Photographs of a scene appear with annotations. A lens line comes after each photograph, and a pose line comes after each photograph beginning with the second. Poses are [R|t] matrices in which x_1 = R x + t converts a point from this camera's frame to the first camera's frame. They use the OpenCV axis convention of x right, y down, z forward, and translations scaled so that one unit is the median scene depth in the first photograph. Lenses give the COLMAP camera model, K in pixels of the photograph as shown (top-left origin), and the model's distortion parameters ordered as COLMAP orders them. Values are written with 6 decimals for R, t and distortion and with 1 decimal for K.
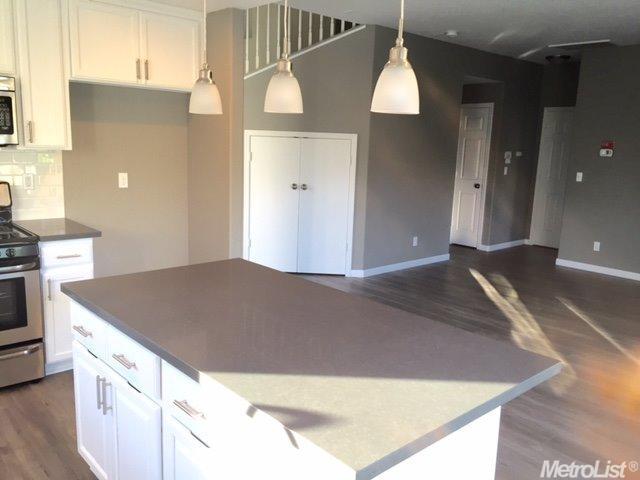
lens RADIAL K [[544.0, 0, 320.0], [0, 544.0, 240.0], [0, 0, 1]] dist [0.087988, -0.121522]
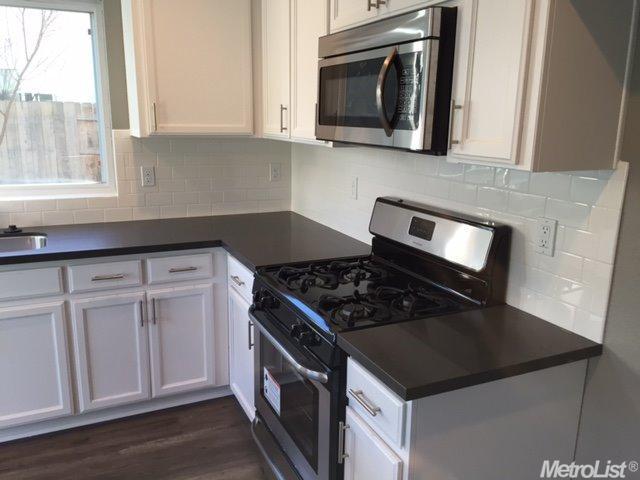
lens RADIAL K [[544.0, 0, 320.0], [0, 544.0, 240.0], [0, 0, 1]] dist [0.087988, -0.121522]
pose [[-0.296287, 0.169429, -0.939951, -0.053824], [-0.203470, 0.950352, 0.235440, -0.189635], [0.933174, 0.261009, -0.247103, 1.037159]]
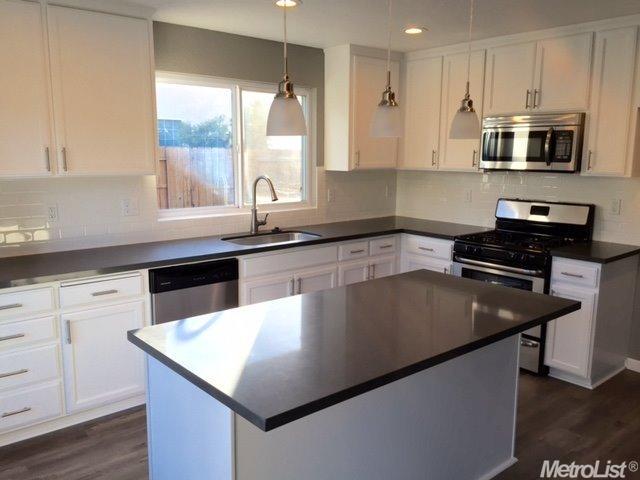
lens RADIAL K [[544.0, 0, 320.0], [0, 544.0, 240.0], [0, 0, 1]] dist [0.087988, -0.121522]
pose [[-0.038886, 0.124080, -0.991510, 0.607245], [-0.189546, 0.973329, 0.129238, -0.081278], [0.981101, 0.192963, -0.014330, 0.523245]]
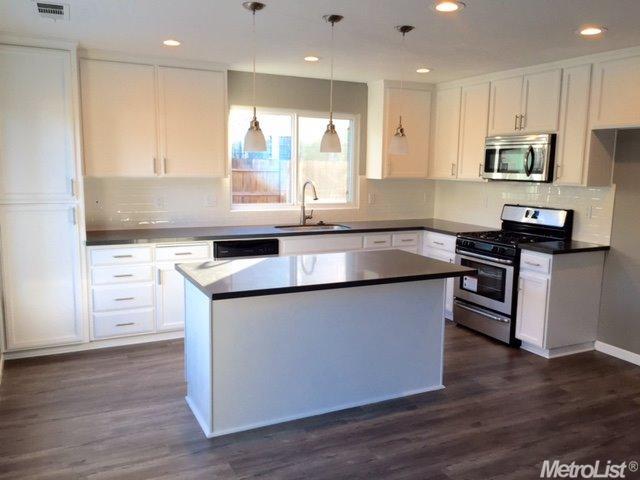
lens RADIAL K [[544.0, 0, 320.0], [0, 544.0, 240.0], [0, 0, 1]] dist [0.087988, -0.121522]
pose [[-0.280699, 0.091494, -0.955425, 0.941909], [-0.202884, 0.967296, 0.152237, -0.123184], [0.938108, 0.236574, -0.252956, 0.839682]]
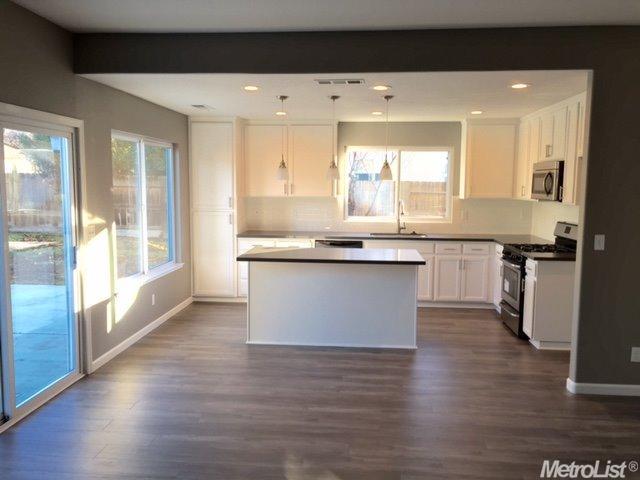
lens RADIAL K [[544.0, 0, 320.0], [0, 544.0, 240.0], [0, 0, 1]] dist [0.087988, -0.121522]
pose [[-0.732037, 0.026072, -0.680766, 1.068377], [-0.160470, 0.964552, 0.209495, -0.286376], [0.662096, 0.262601, -0.701905, 1.694450]]
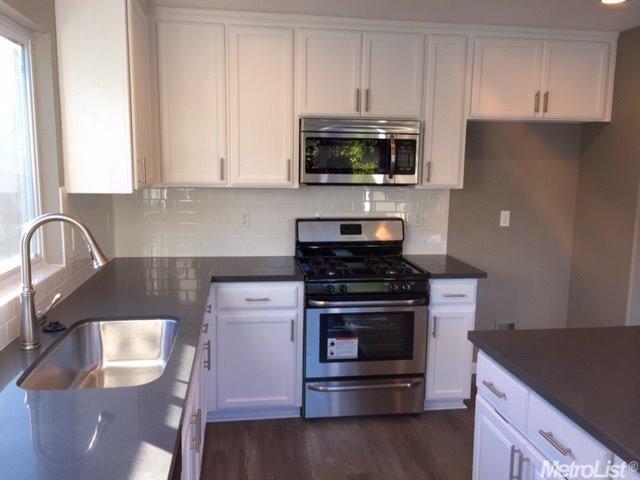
lens RADIAL K [[544.0, 0, 320.0], [0, 544.0, 240.0], [0, 0, 1]] dist [0.087988, -0.121522]
pose [[0.830666, 0.054671, -0.554080, -0.116975], [-0.085761, 0.995855, -0.030310, -0.019150], [0.550126, 0.072696, 0.831911, 0.040919]]
